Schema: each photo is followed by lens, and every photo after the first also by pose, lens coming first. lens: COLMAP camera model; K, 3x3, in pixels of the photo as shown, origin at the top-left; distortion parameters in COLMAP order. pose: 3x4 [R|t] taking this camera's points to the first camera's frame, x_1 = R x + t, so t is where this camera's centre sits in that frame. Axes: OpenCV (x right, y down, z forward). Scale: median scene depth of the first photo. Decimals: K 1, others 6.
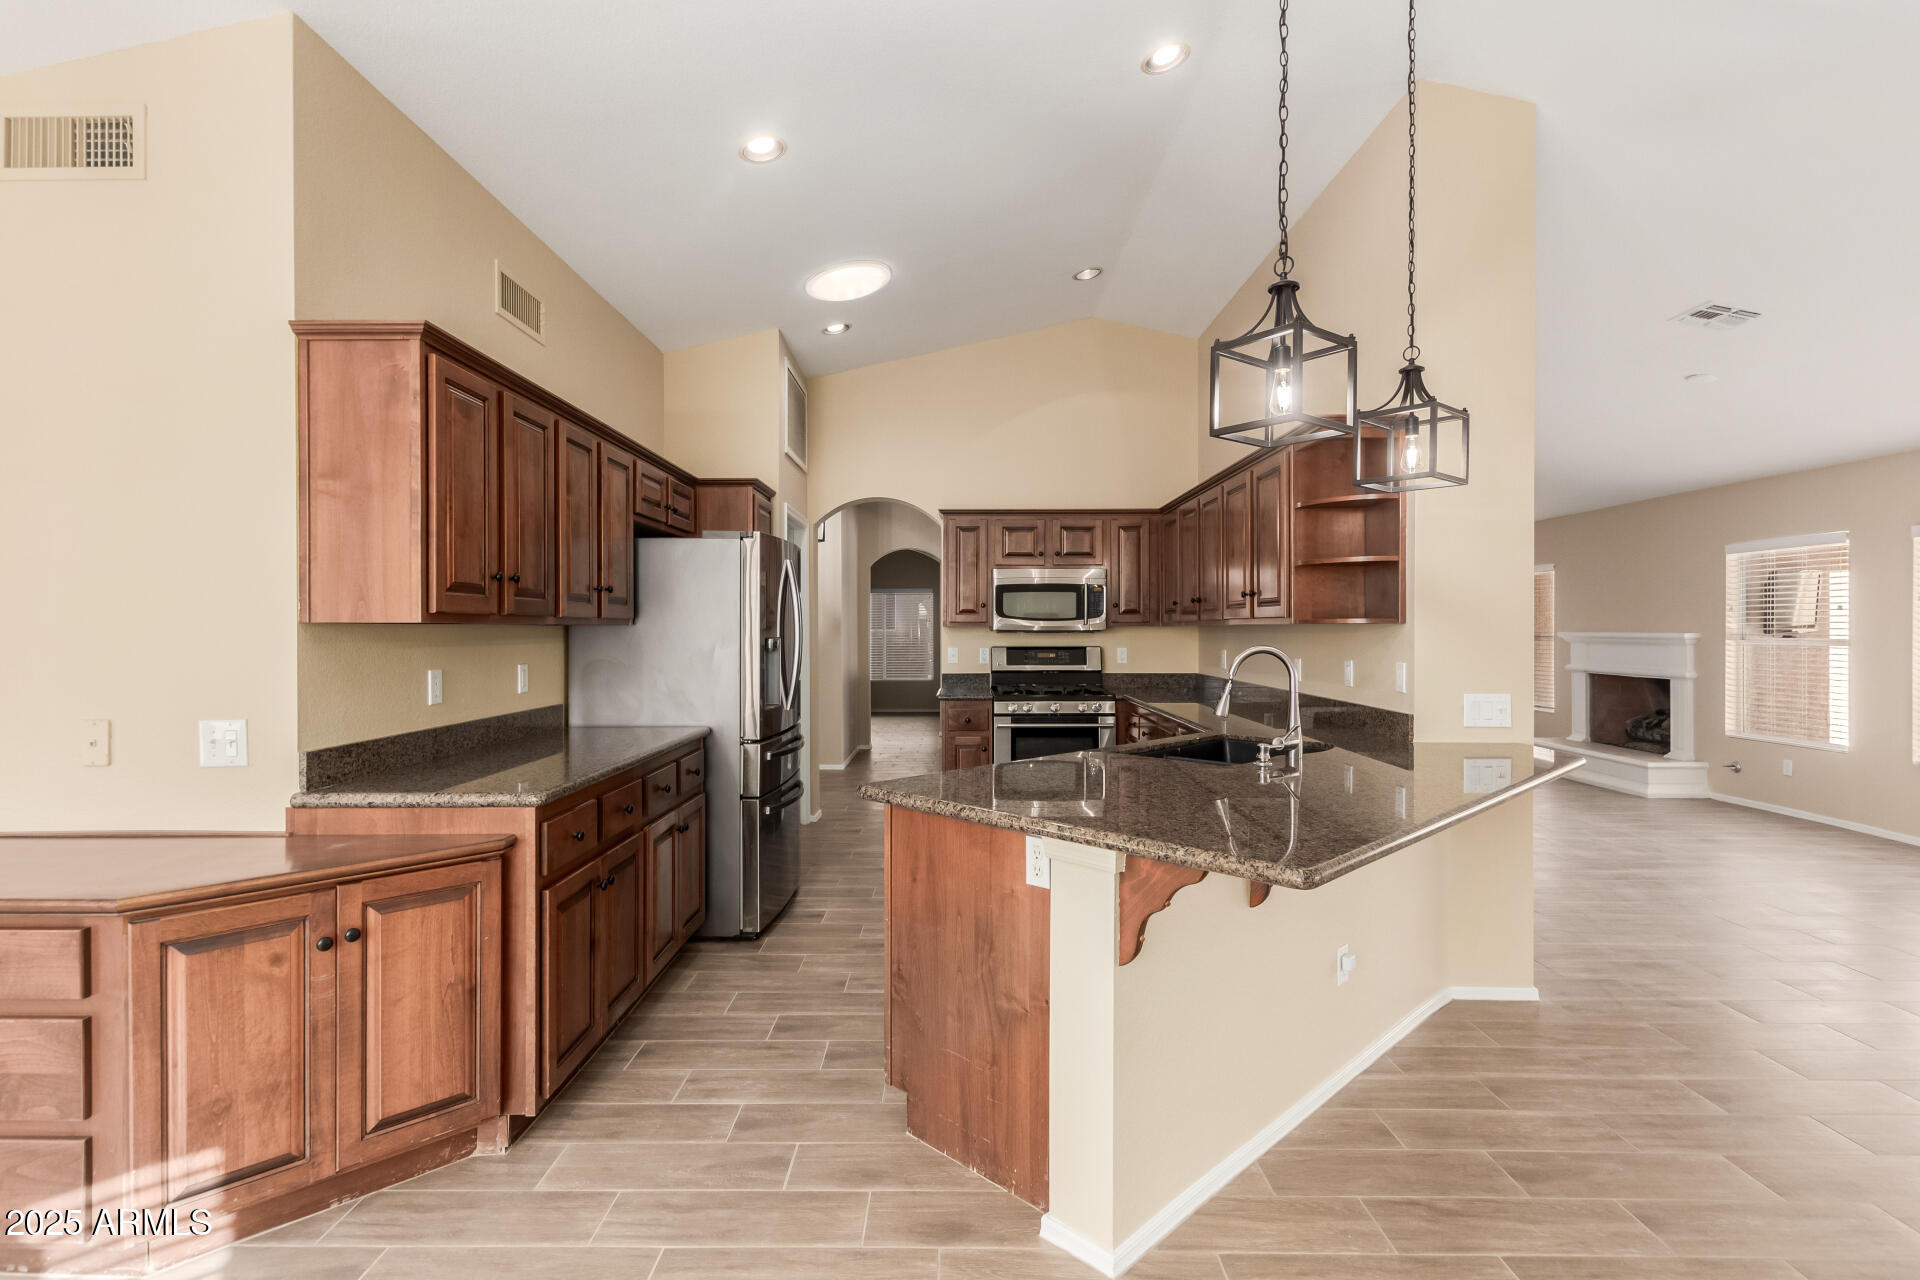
lens RADIAL K [[932.0, 0, 959.1], [0, 932.0, 638.6], [0, 0, 1]] dist [0.015891, -0.006500]
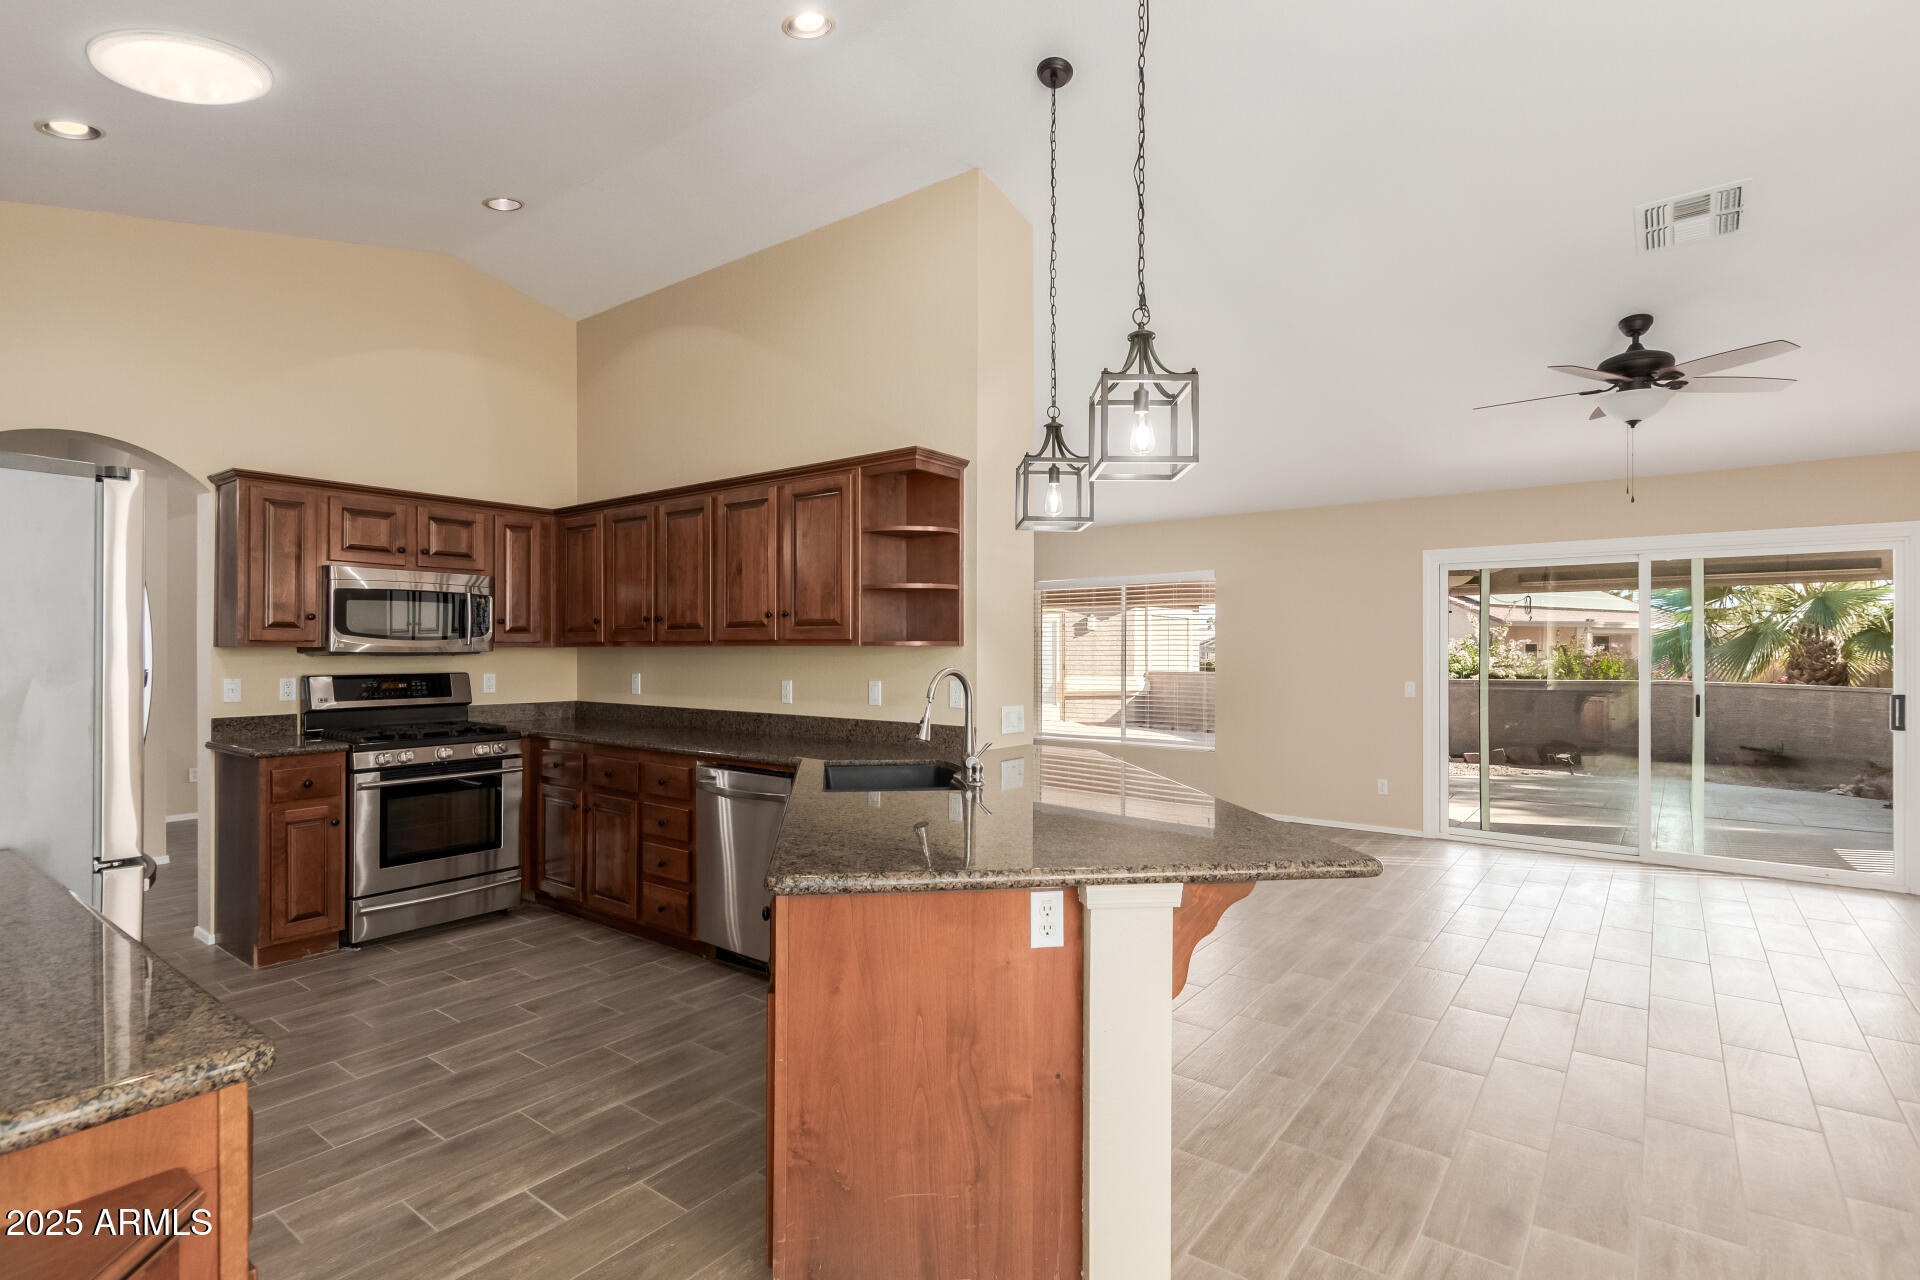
lens RADIAL K [[920.3, 0, 968.6], [0, 920.3, 649.6], [0, 0, 1]] dist [0.011352, 0.000094]
pose [[0.600922, 0.001086, 0.799307, -0.475585], [0.007345, 0.999949, -0.006880, -0.005084], [-0.799274, 0.010005, 0.600883, 0.395036]]
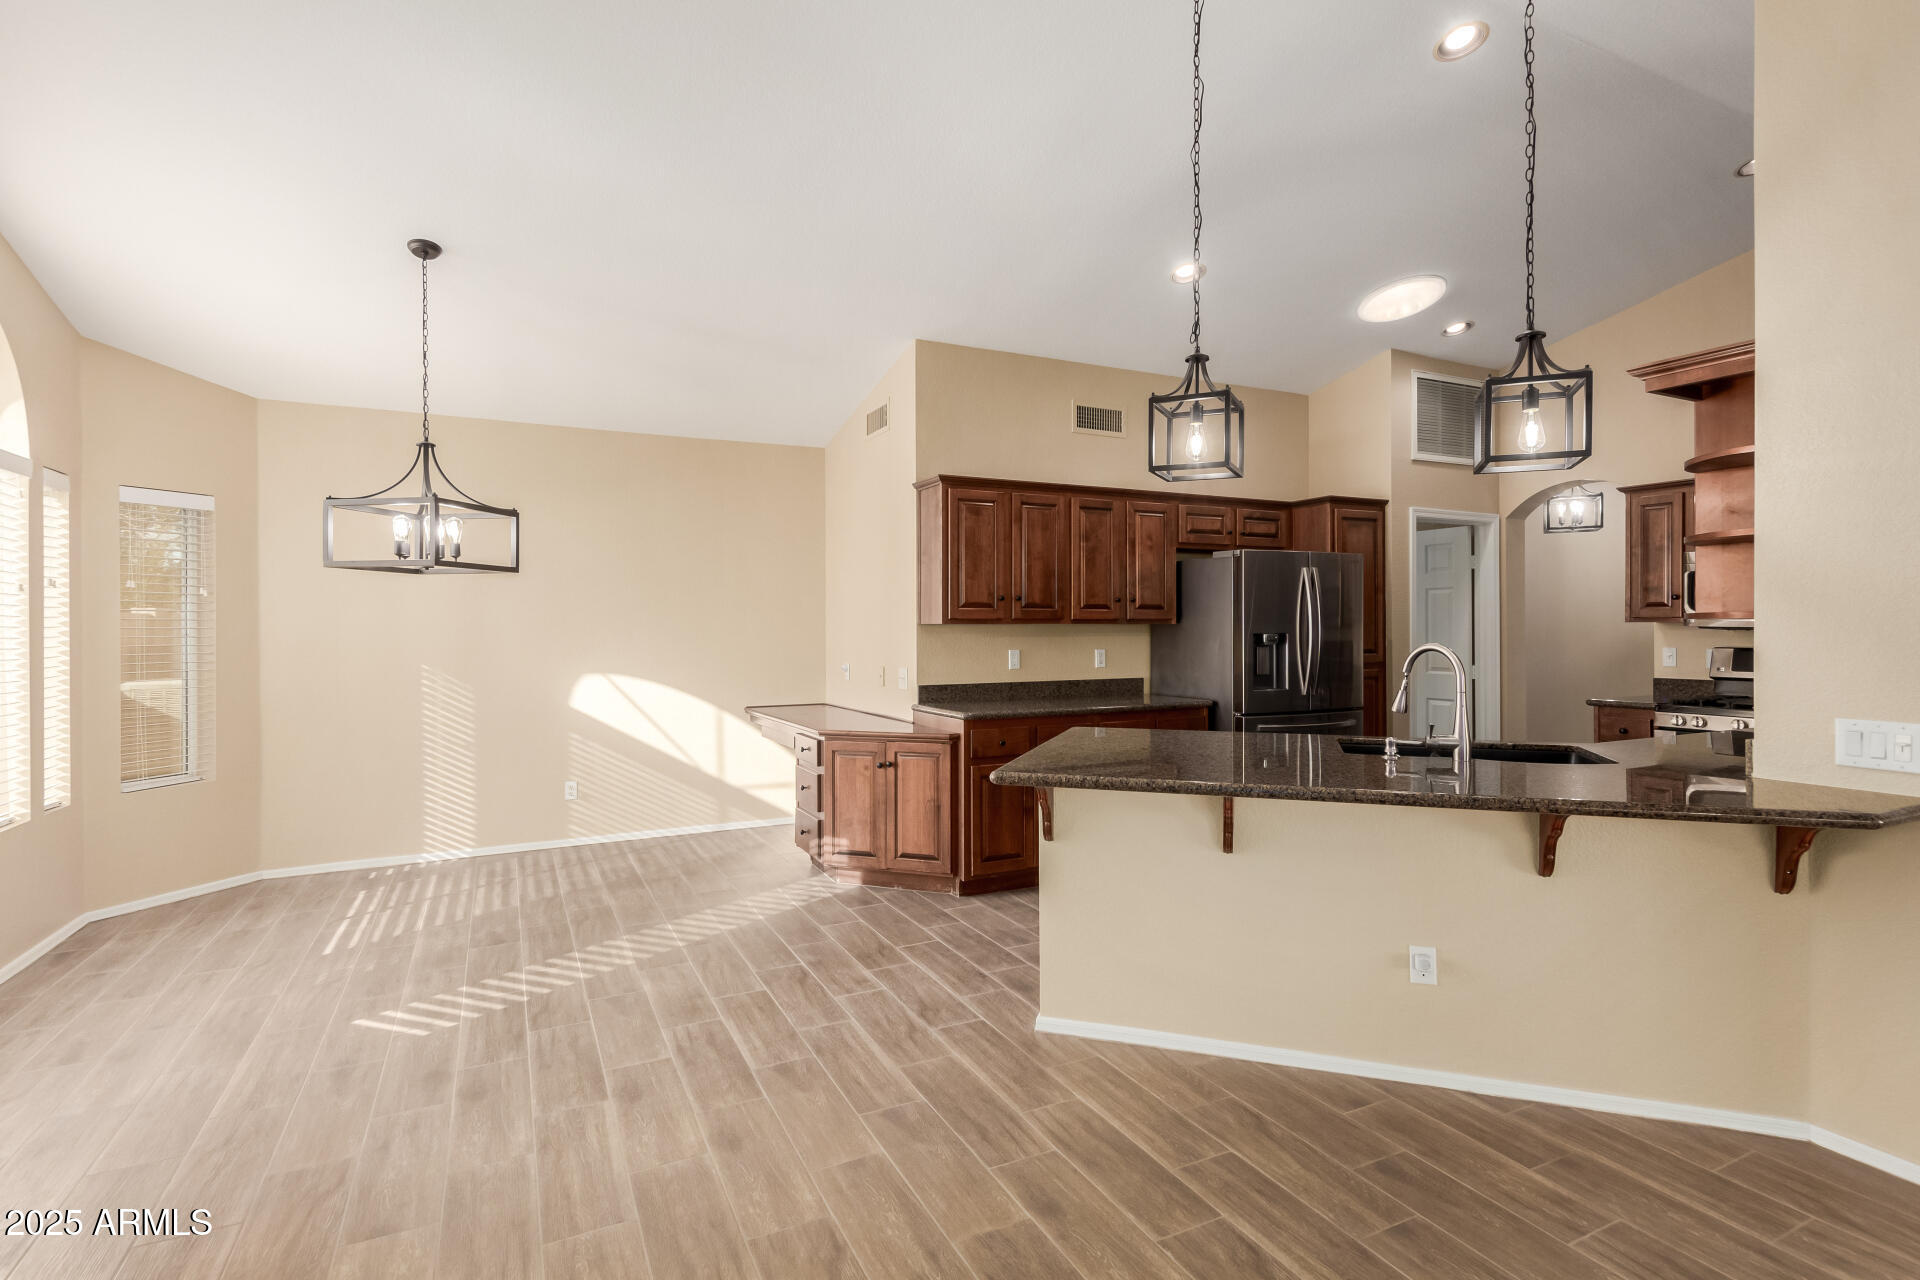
lens RADIAL K [[954.6, 0, 962.5], [0, 954.6, 647.6], [0, 0, 1]] dist [0.003354, -0.000013]
pose [[0.442855, 0.019087, -0.896390, 1.035967], [-0.007646, 0.999817, 0.017512, -0.001861], [0.896561, -0.000902, 0.442920, 0.107573]]
